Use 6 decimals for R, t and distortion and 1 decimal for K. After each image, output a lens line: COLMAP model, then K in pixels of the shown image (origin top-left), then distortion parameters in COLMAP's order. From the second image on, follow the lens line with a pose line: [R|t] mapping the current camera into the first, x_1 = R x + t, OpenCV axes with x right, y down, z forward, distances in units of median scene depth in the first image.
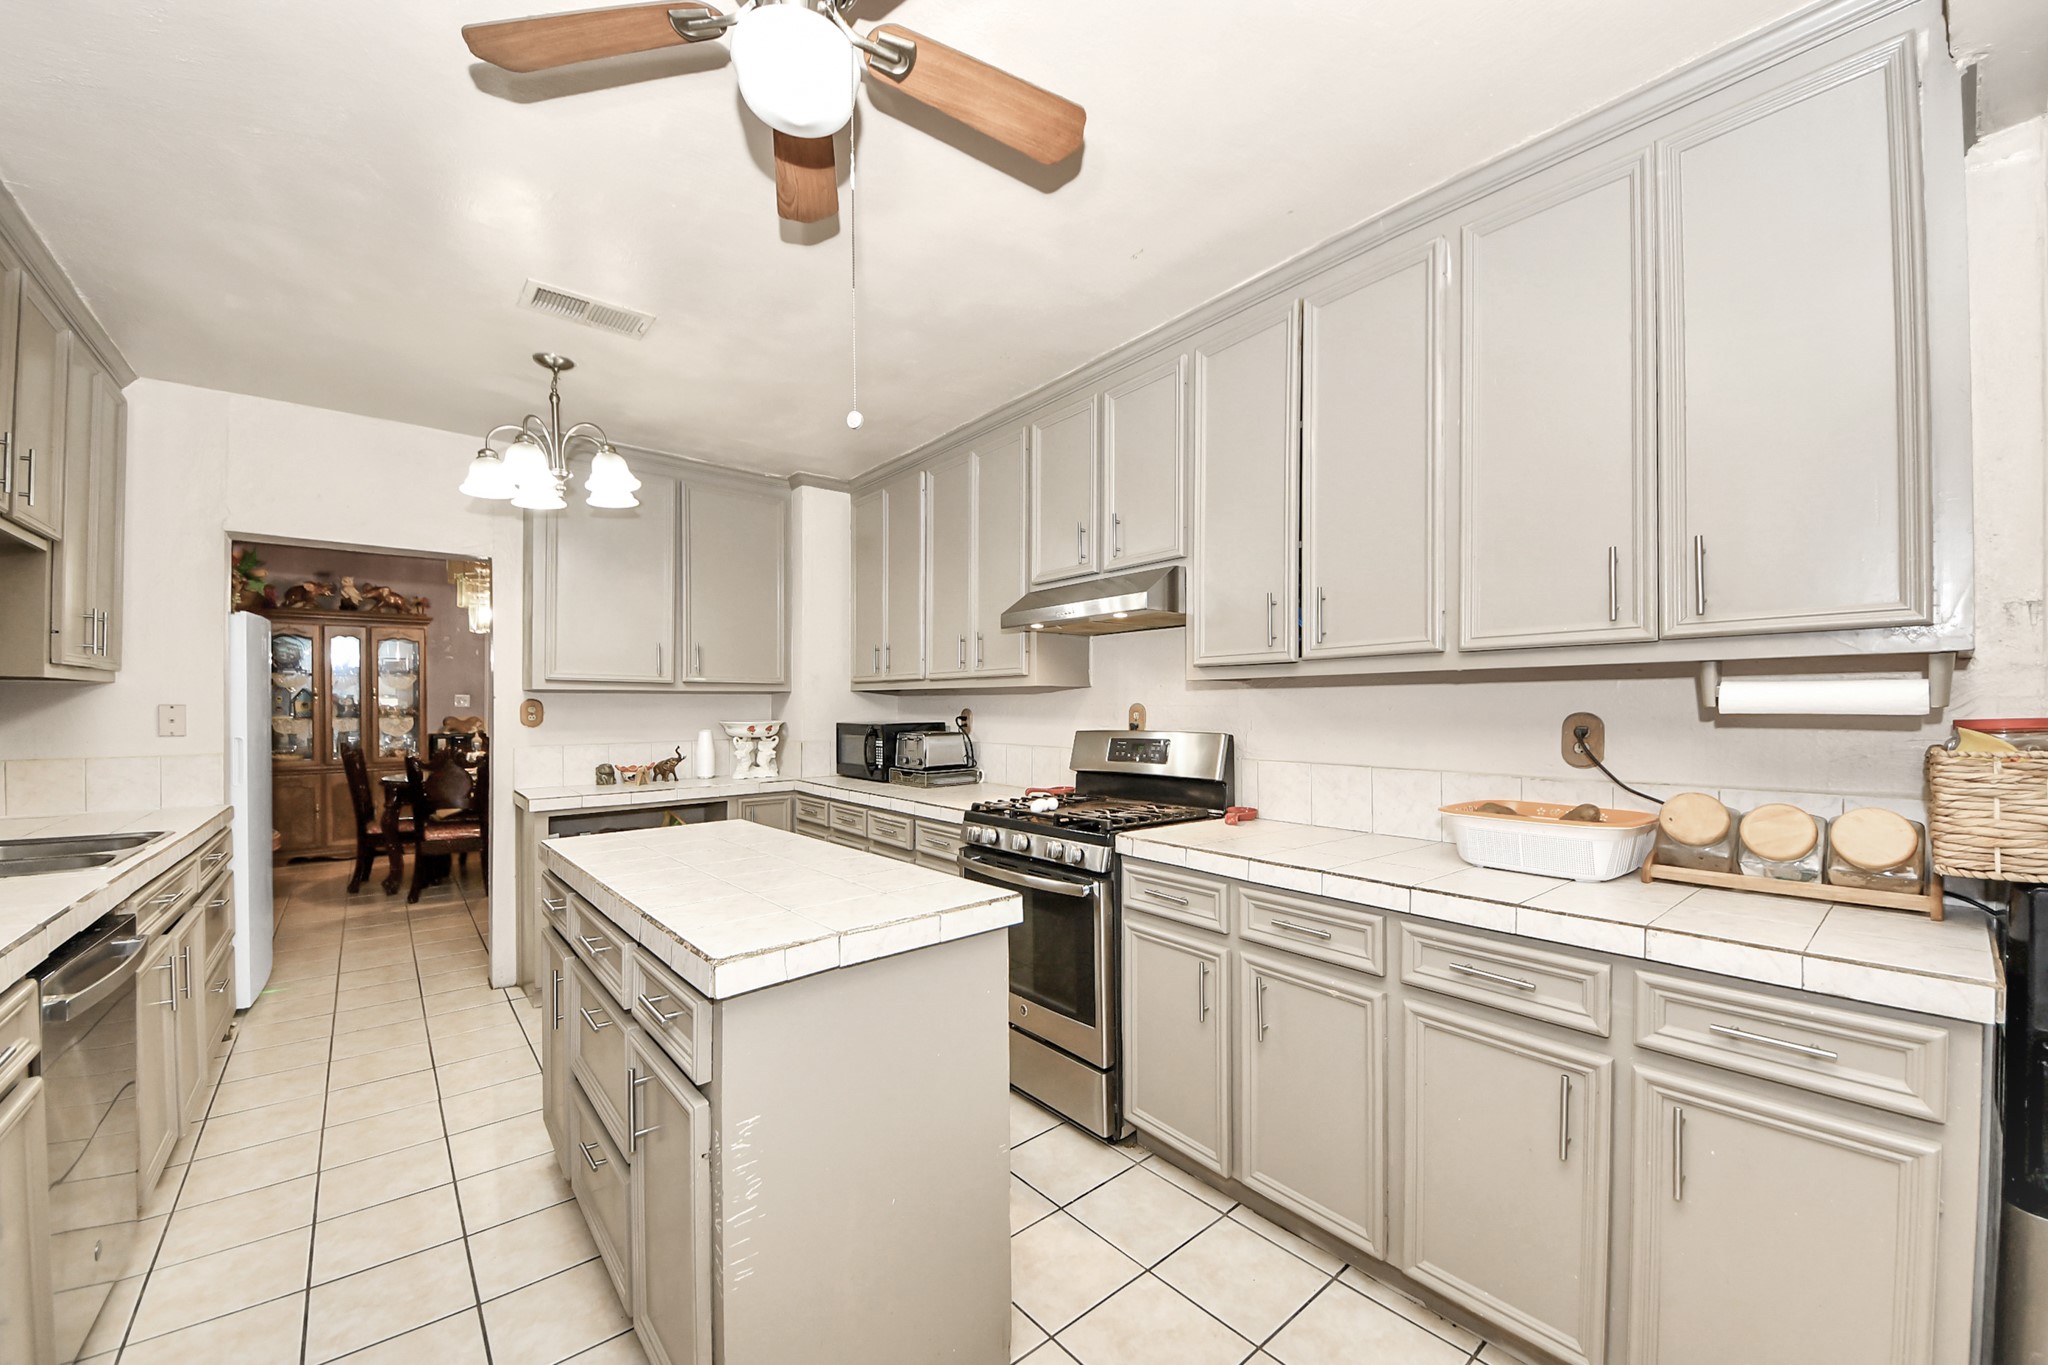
lens RADIAL K [[745.5, 0, 995.2], [0, 745.5, 688.9], [0, 0, 1]] dist [-0.001083, -0.005523]
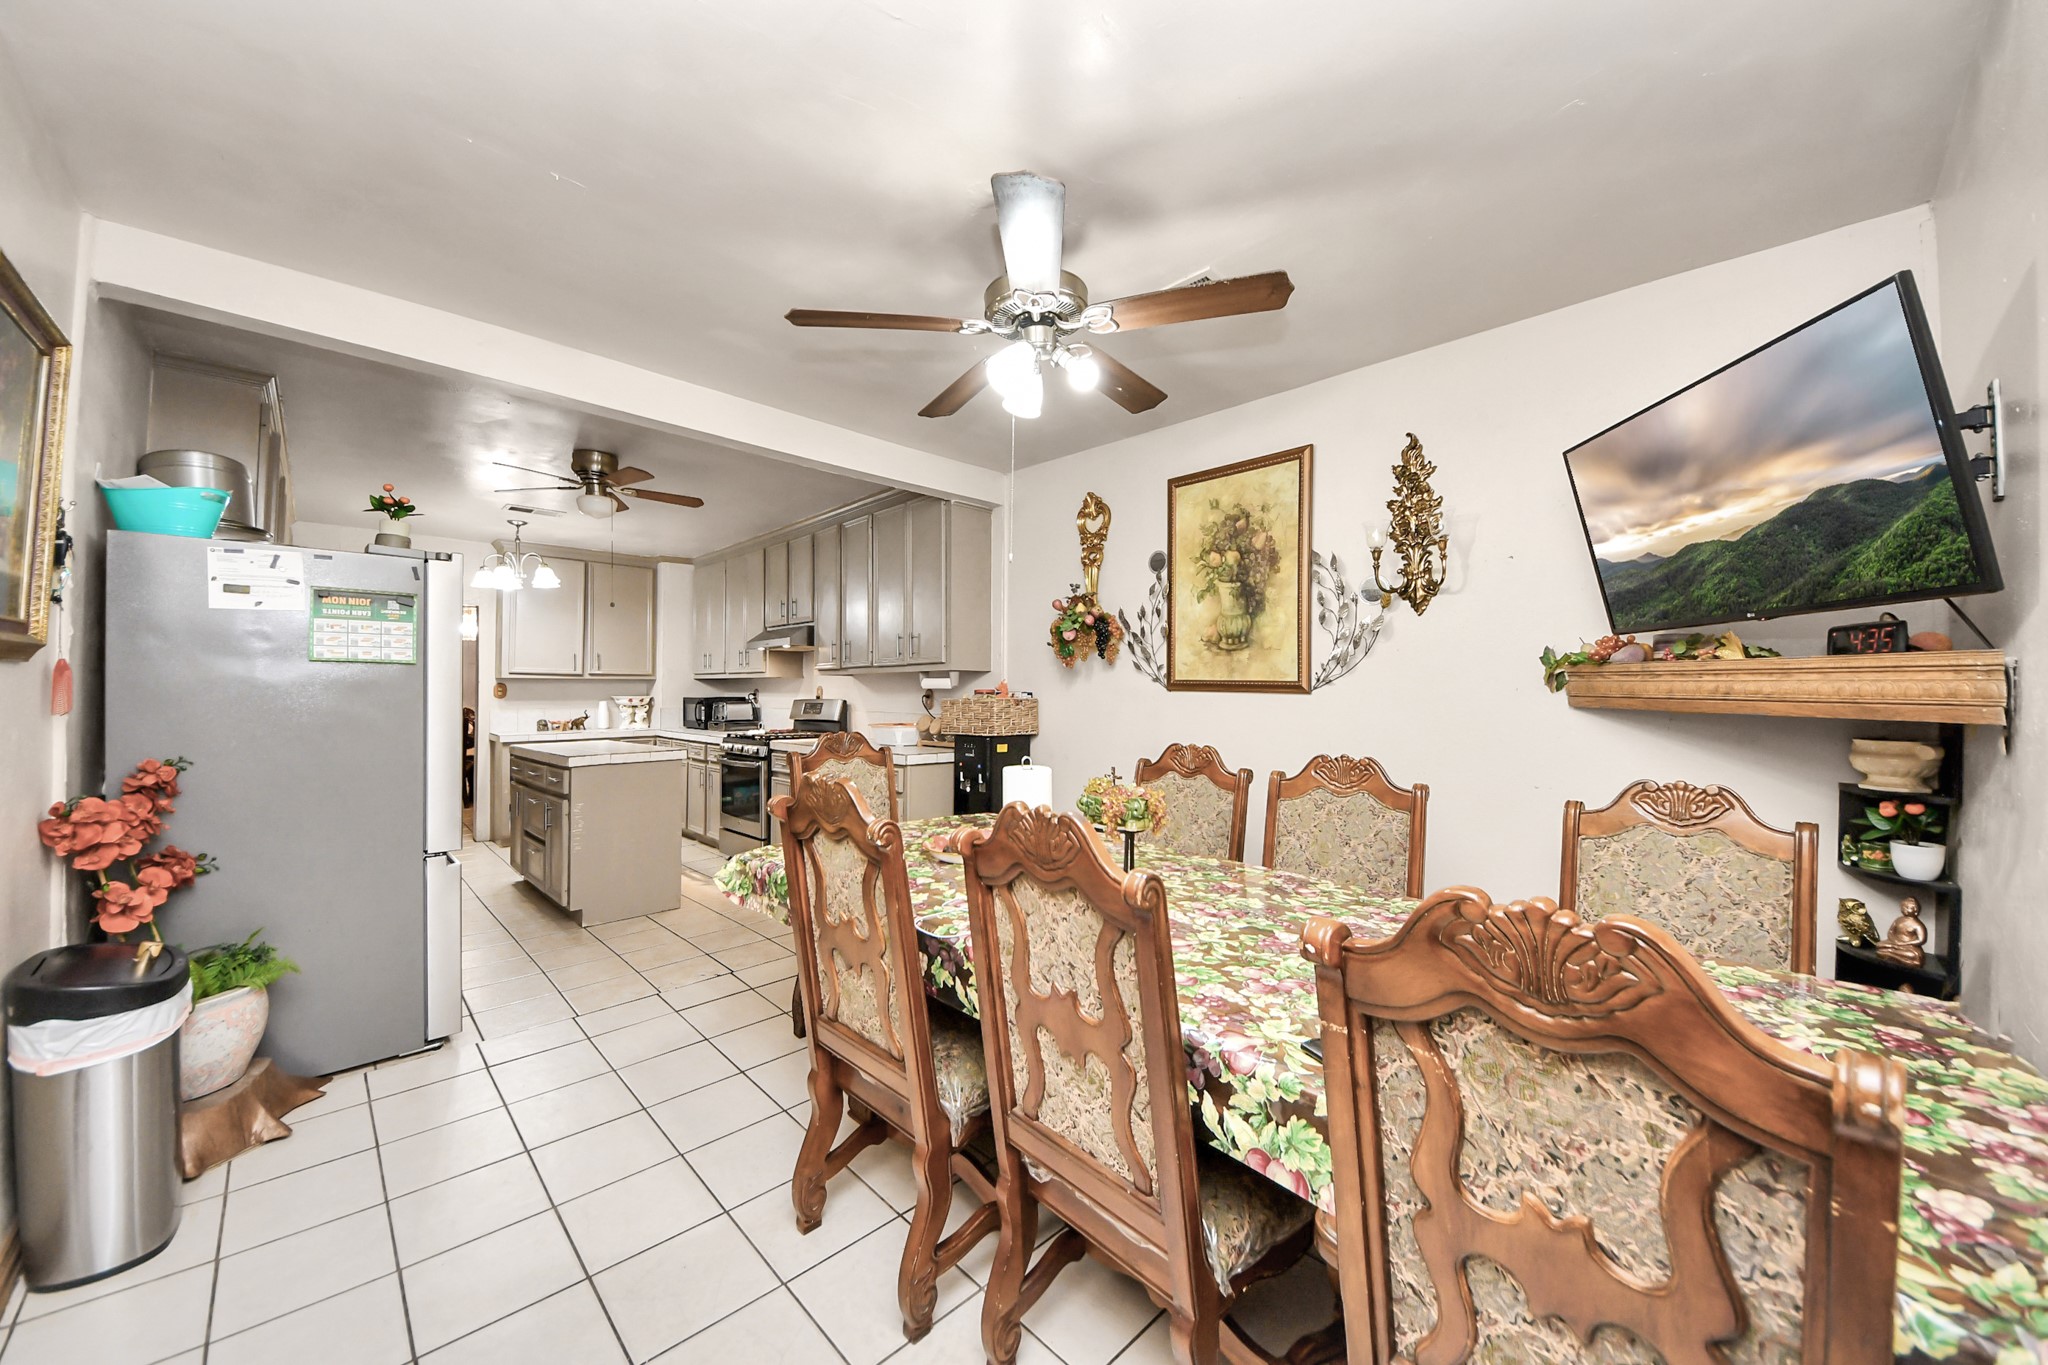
lens RADIAL K [[745.5, 0, 1057.2], [0, 745.5, 680.7], [0, 0, 1]] dist [-0.001083, -0.005523]
pose [[0.993796, 0.003944, 0.111146, 0.503426], [-0.004420, 0.999982, 0.004043, -0.005262], [-0.111128, -0.004509, 0.993796, -0.907085]]
